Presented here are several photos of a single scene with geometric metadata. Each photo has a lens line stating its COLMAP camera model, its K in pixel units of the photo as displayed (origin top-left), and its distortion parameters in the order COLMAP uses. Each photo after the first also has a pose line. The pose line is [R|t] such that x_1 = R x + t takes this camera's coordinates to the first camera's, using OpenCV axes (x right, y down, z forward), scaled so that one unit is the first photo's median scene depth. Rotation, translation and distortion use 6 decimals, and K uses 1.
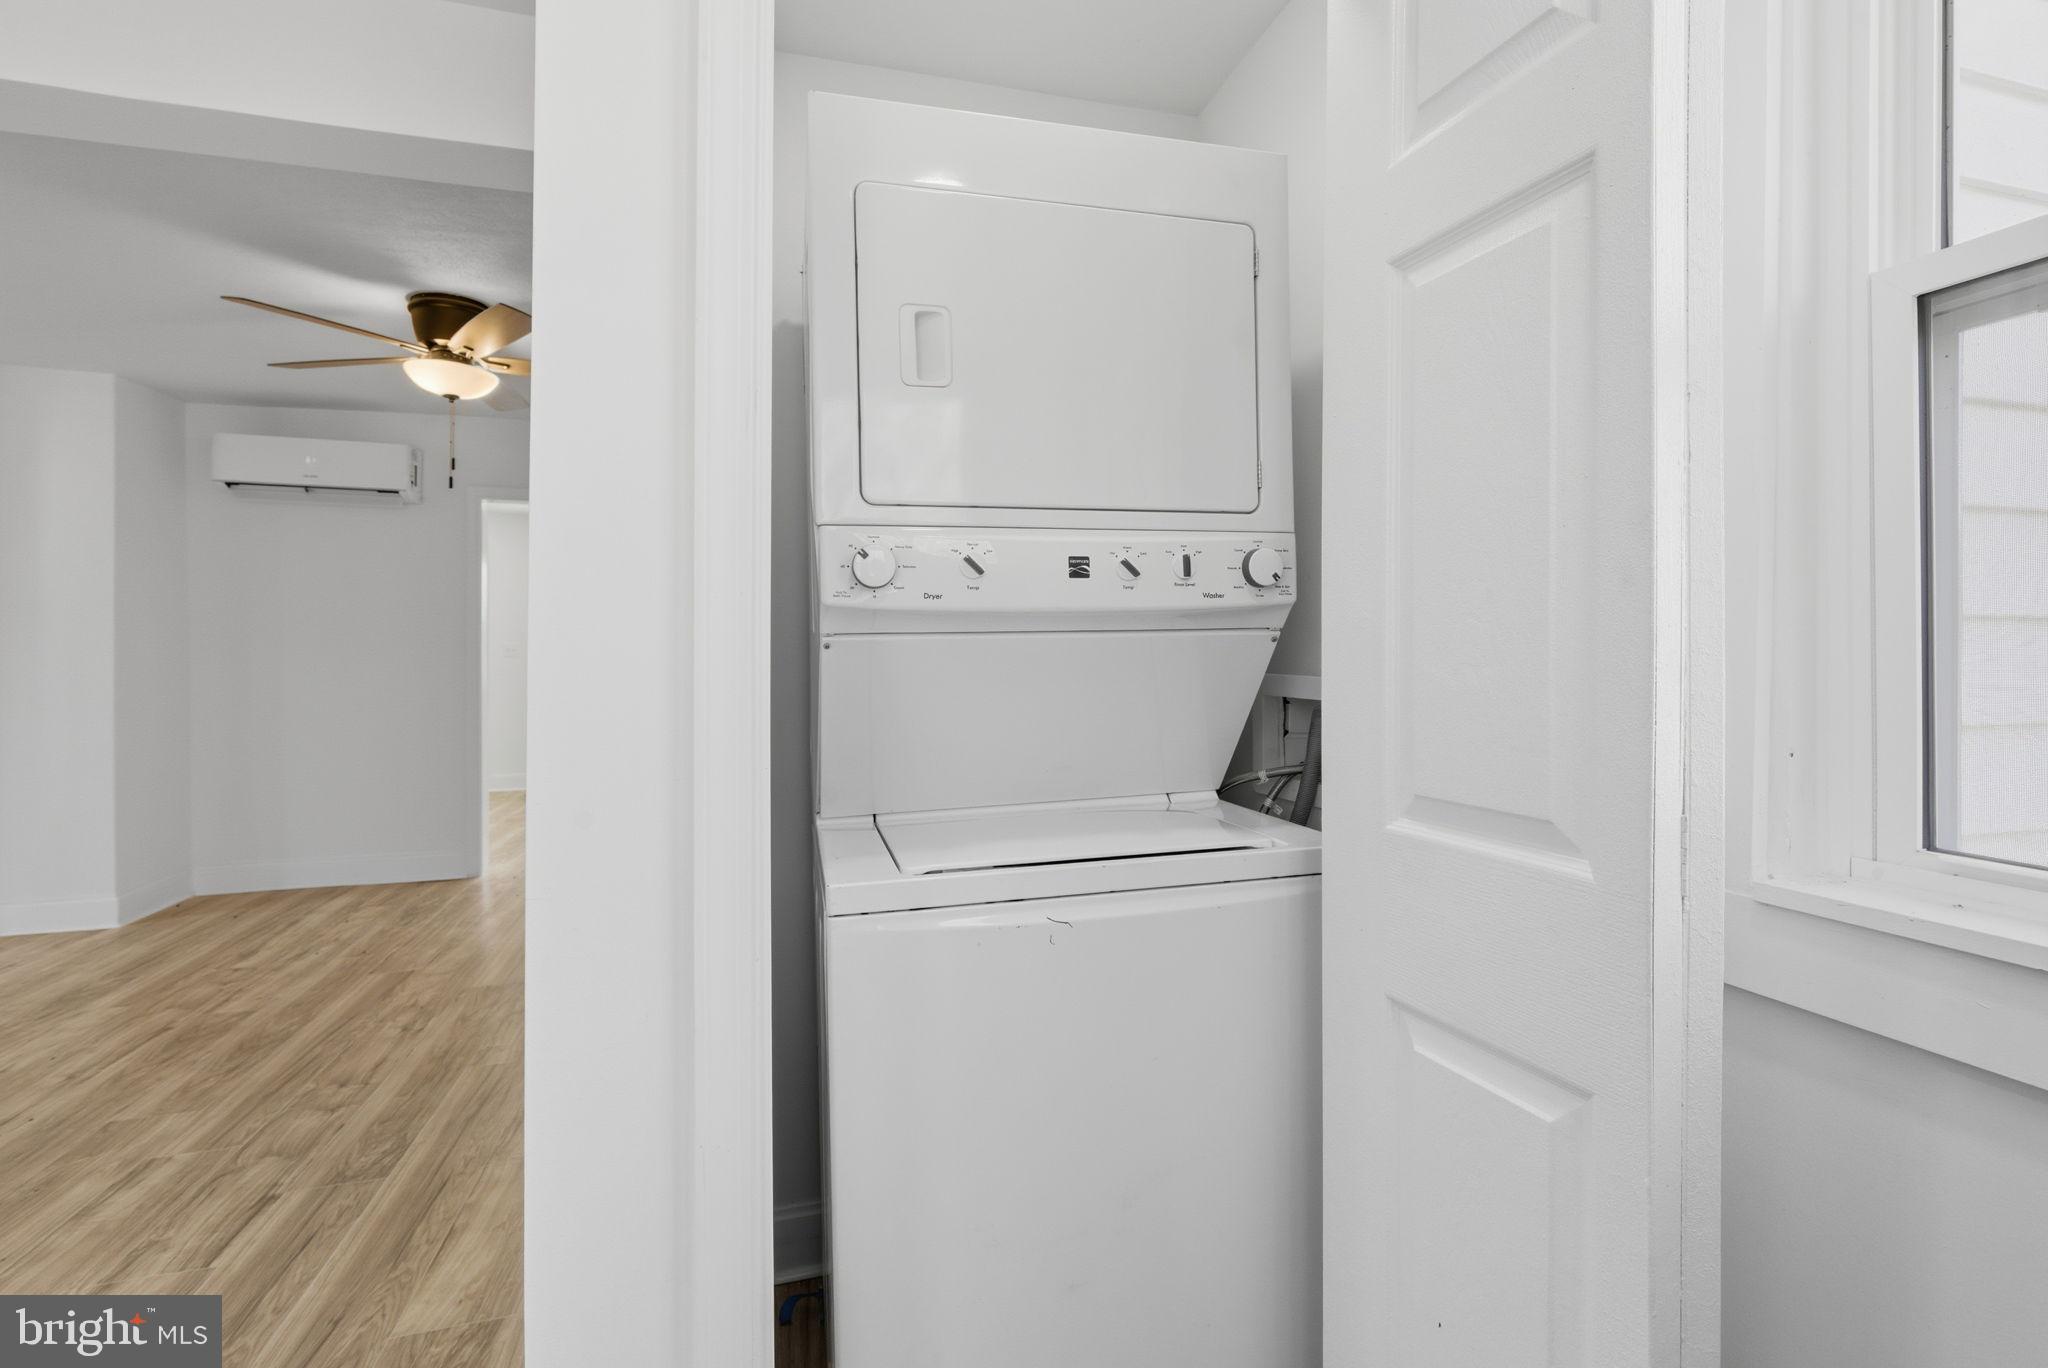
lens RADIAL K [[930.6, 0, 1034.2], [0, 930.6, 664.7], [0, 0, 1]] dist [-0.002712, 0.001616]
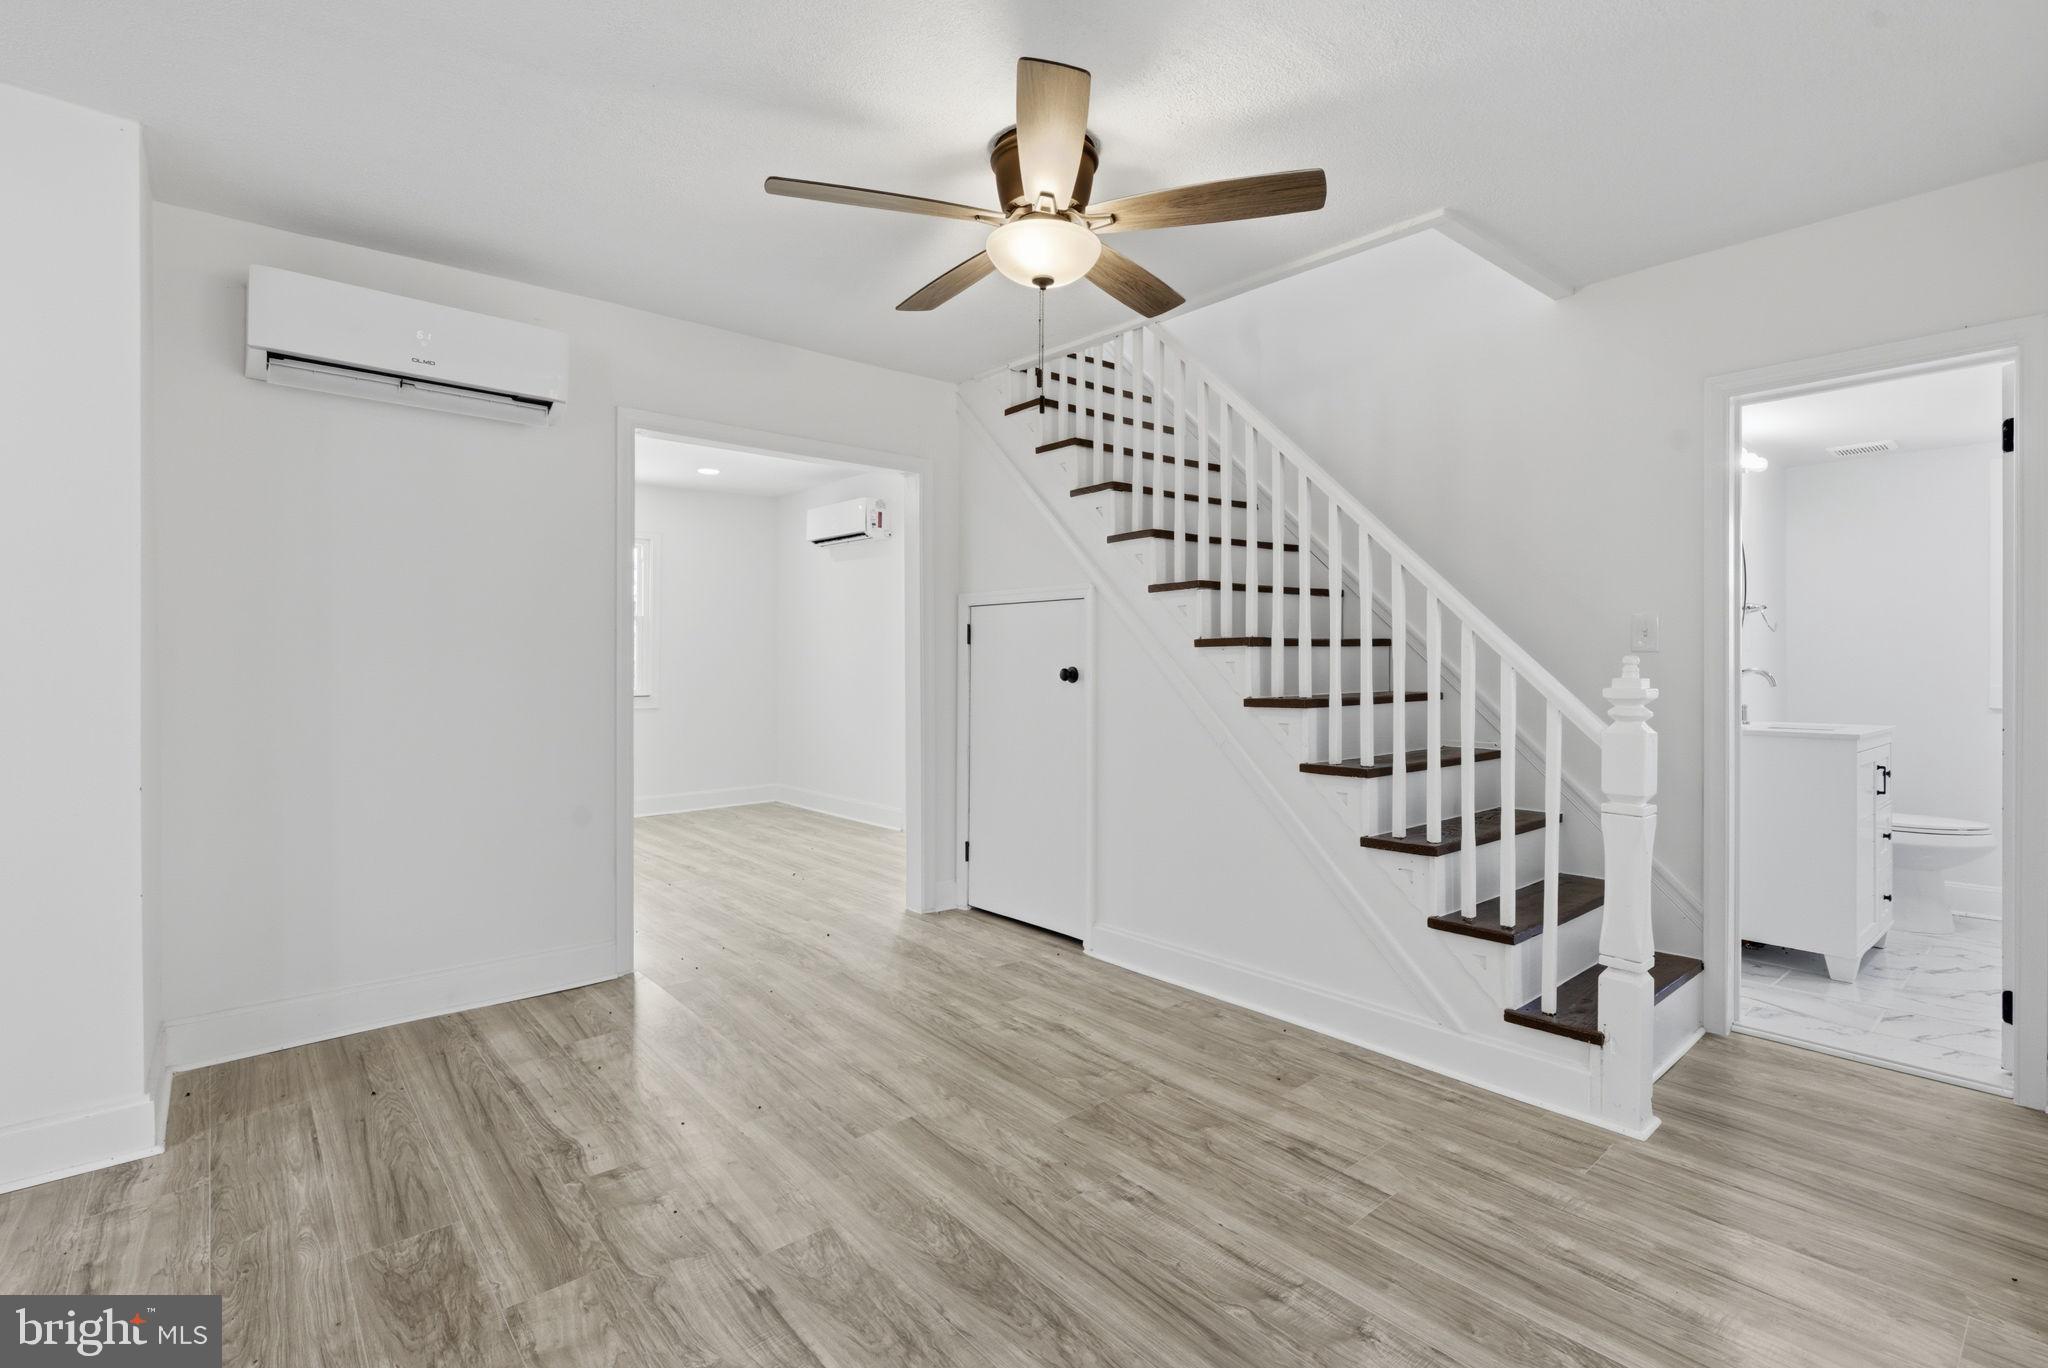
lens RADIAL K [[930.6, 0, 1032.9], [0, 930.6, 677.7], [0, 0, 1]] dist [-0.002712, 0.001616]
pose [[0.906496, 0.004762, 0.422188, -1.087580], [-0.007362, 0.999963, 0.004528, 0.003429], [-0.422151, -0.007213, 0.906497, 0.429401]]
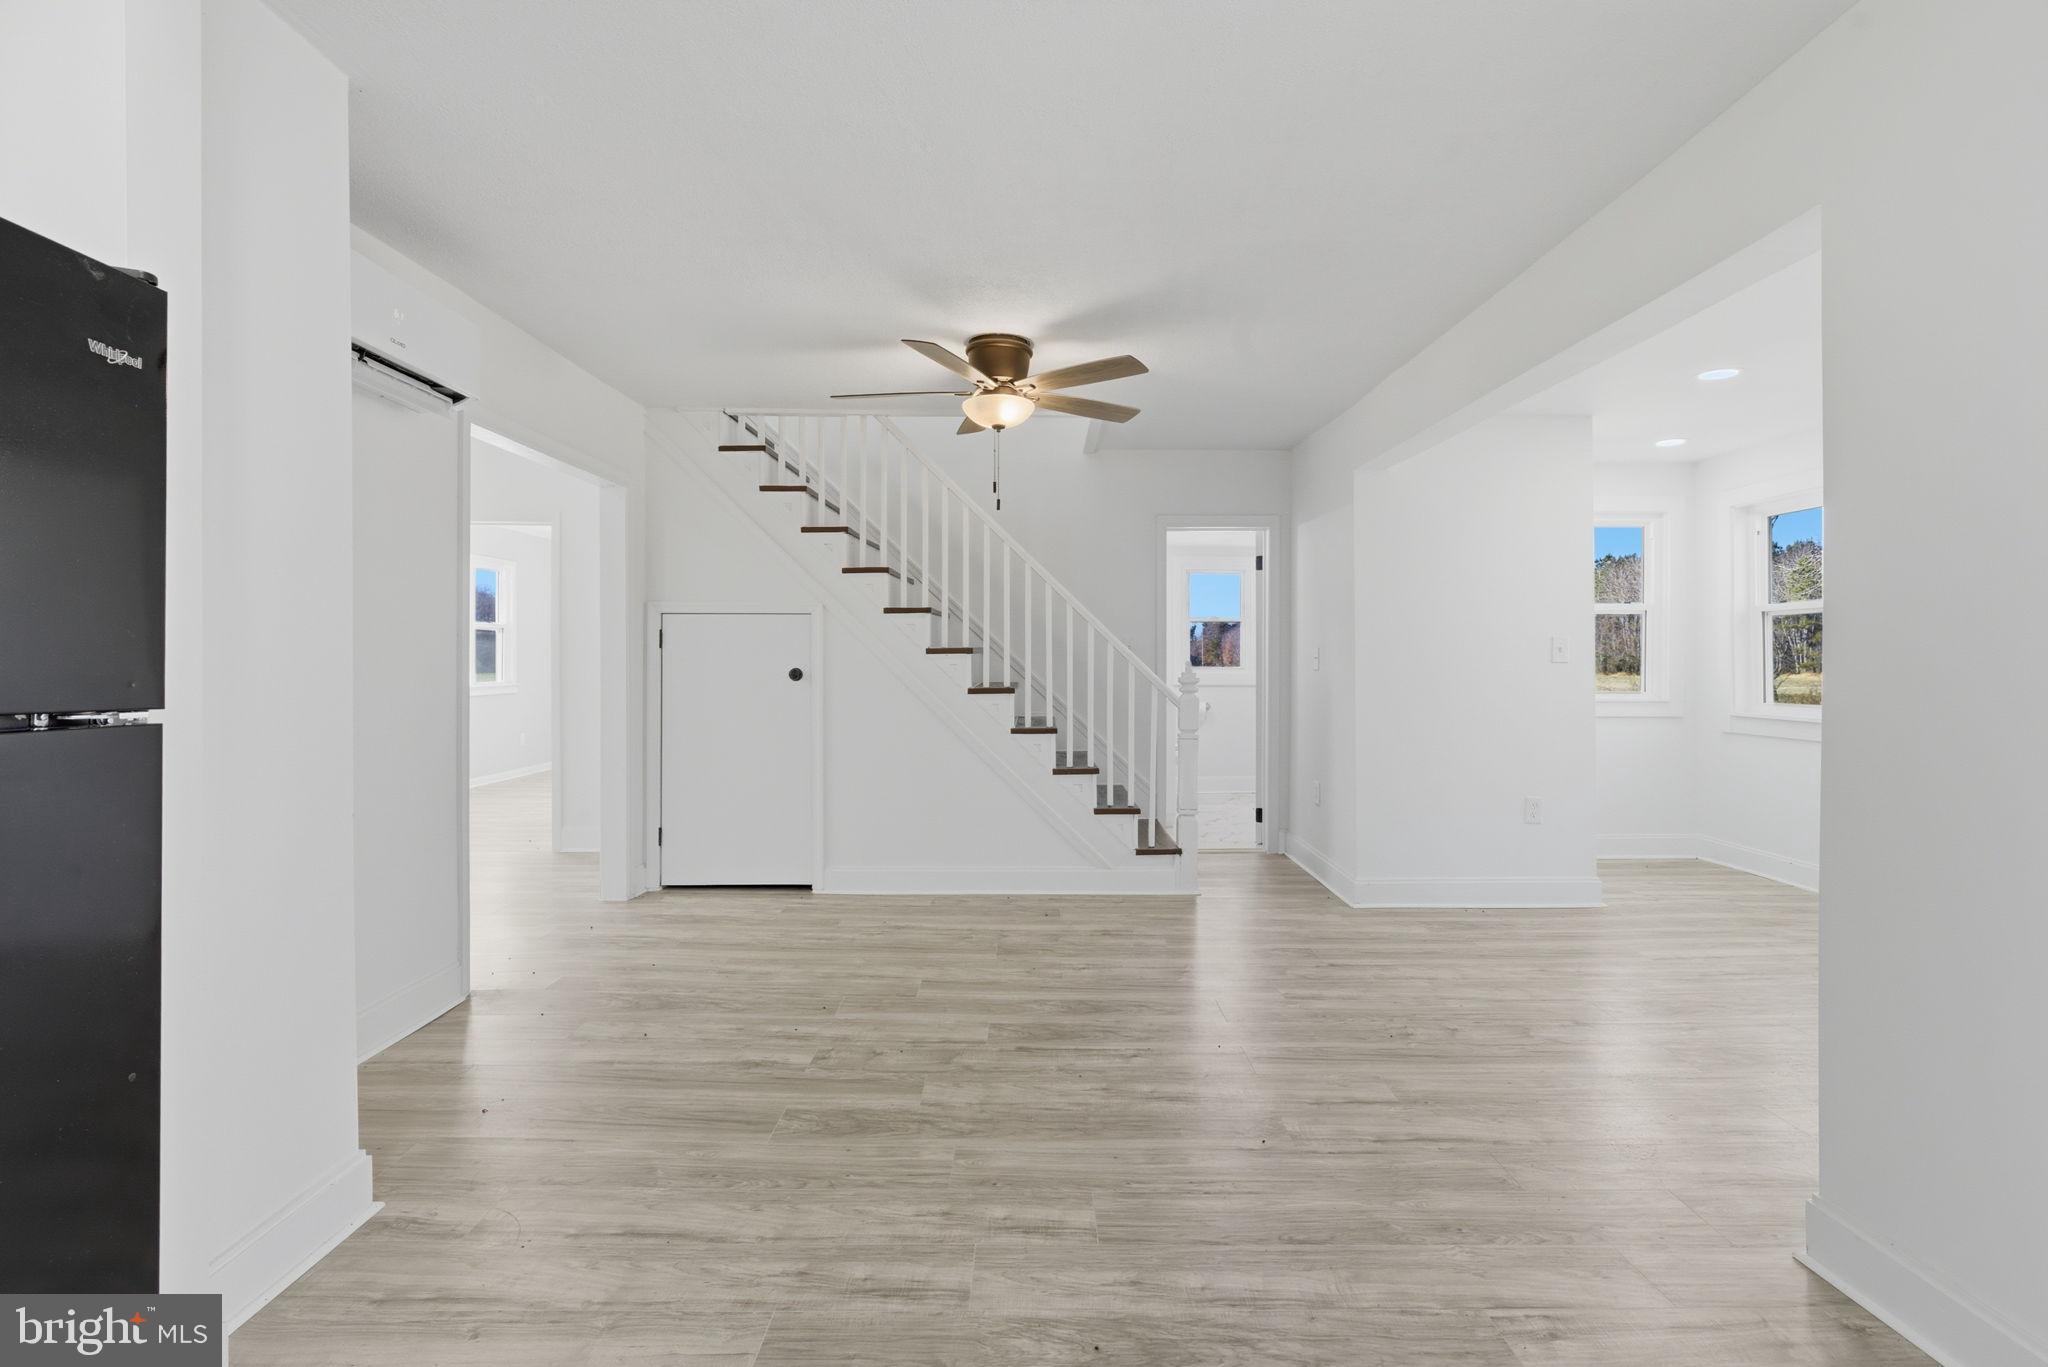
lens RADIAL K [[930.6, 0, 1009.3], [0, 930.6, 679.4], [0, 0, 1]] dist [-0.002712, 0.001616]
pose [[0.294052, -0.011634, 0.955719, -1.969179], [0.003741, 0.999932, 0.011022, -0.003683], [-0.955782, 0.000335, 0.294076, 0.770042]]
